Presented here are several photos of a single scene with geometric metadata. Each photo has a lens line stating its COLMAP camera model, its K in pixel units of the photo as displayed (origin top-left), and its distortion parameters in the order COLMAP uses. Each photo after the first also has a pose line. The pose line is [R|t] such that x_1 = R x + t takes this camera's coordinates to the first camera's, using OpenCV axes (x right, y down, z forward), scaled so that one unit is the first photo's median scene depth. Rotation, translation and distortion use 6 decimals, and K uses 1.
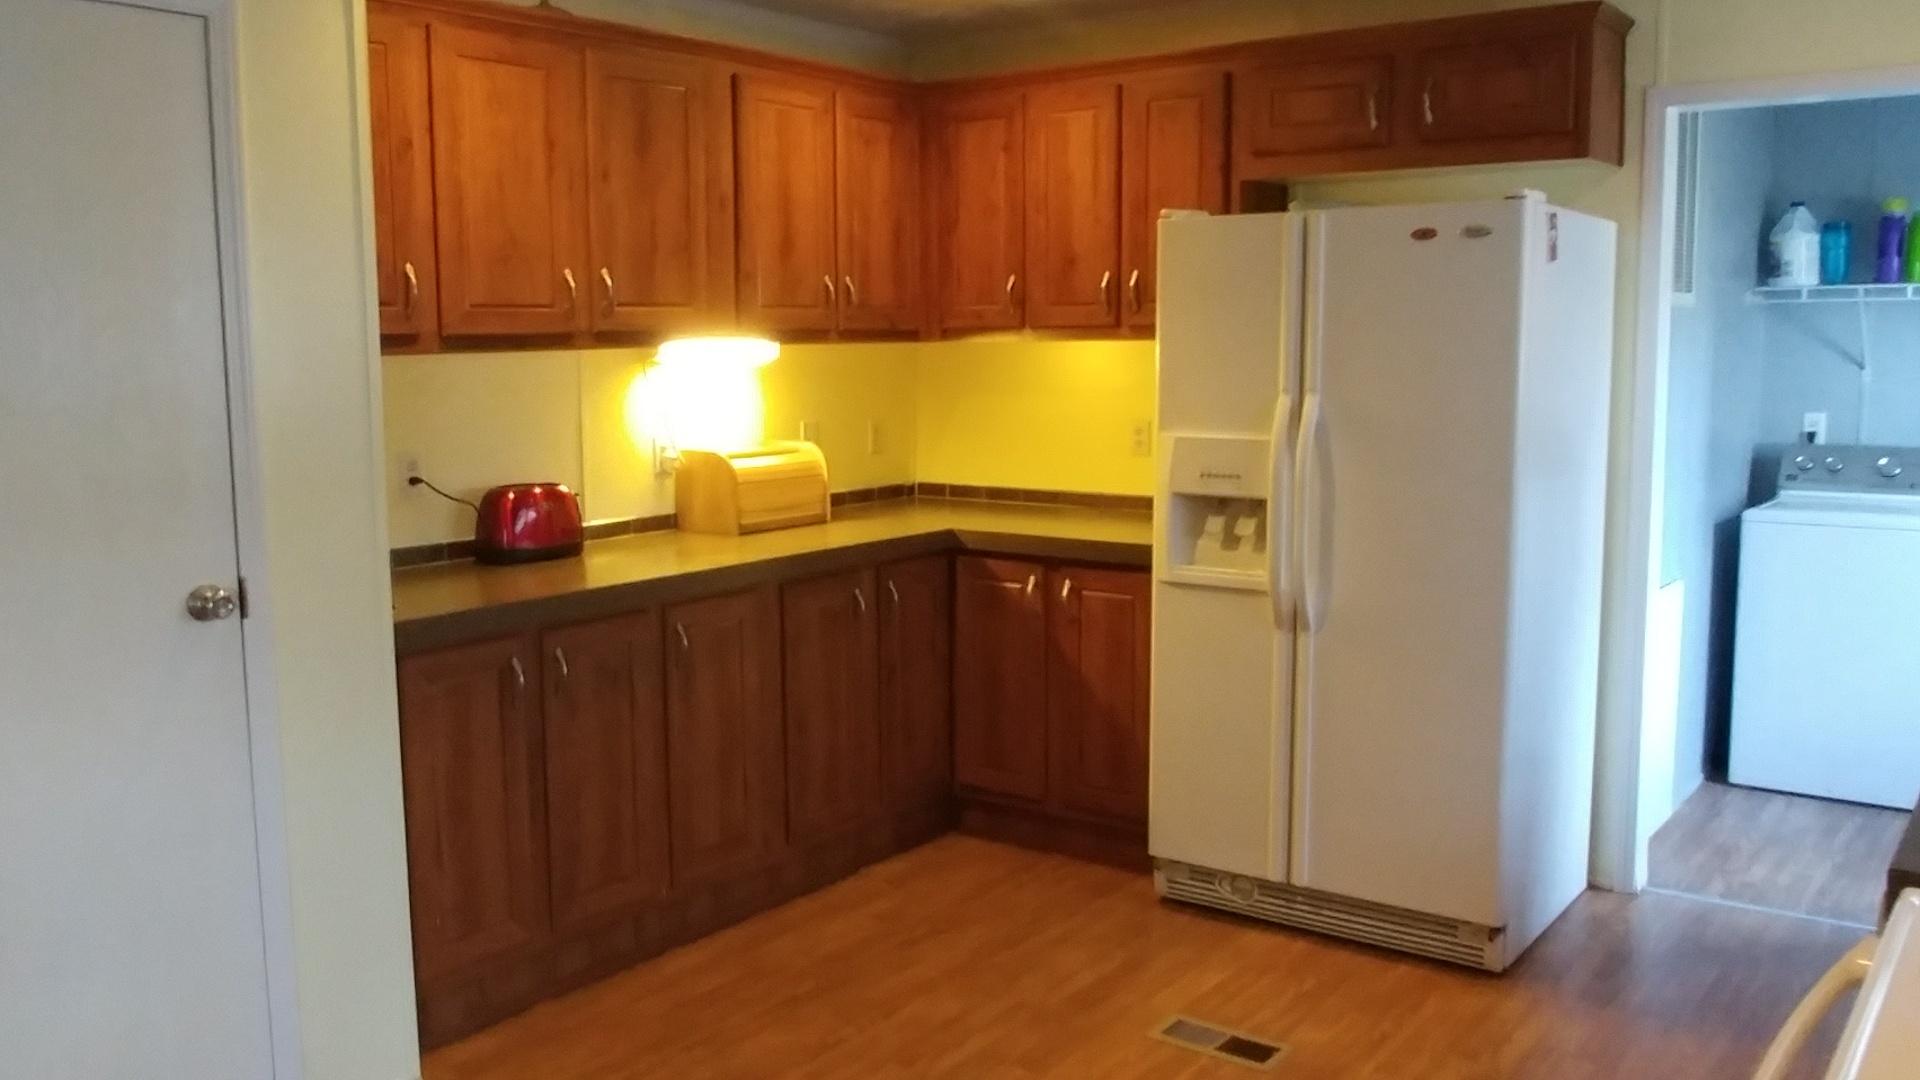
lens RADIAL K [[1542.1, 0, 957.5], [0, 1542.1, 540.5], [0, 0, 1]] dist [-0.035492, 0.005673]
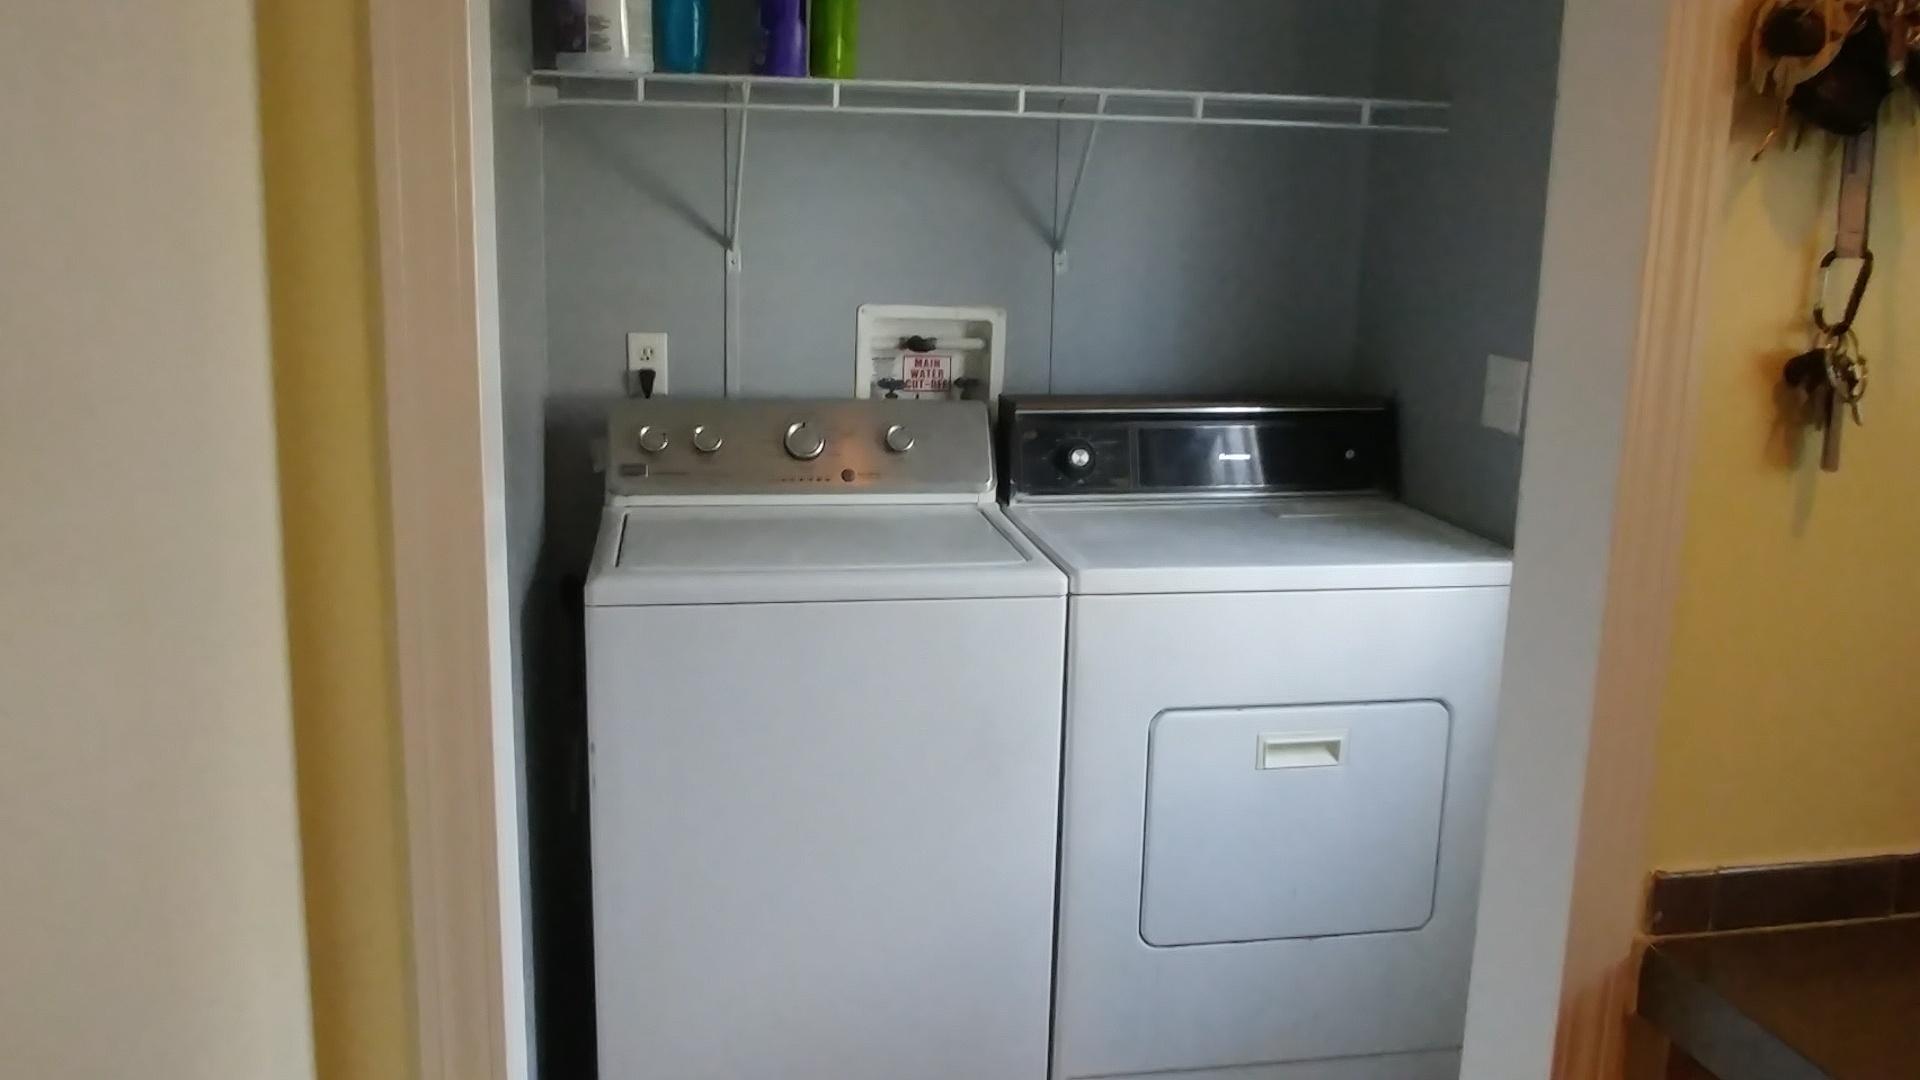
lens RADIAL K [[1542.1, 0, 957.5], [0, 1542.1, 540.5], [0, 0, 1]] dist [-0.035492, 0.005673]
pose [[0.658740, -0.140204, 0.739192, 0.248716], [0.060935, 0.989198, 0.133321, -0.080249], [-0.749899, -0.042781, 0.660168, 0.600769]]
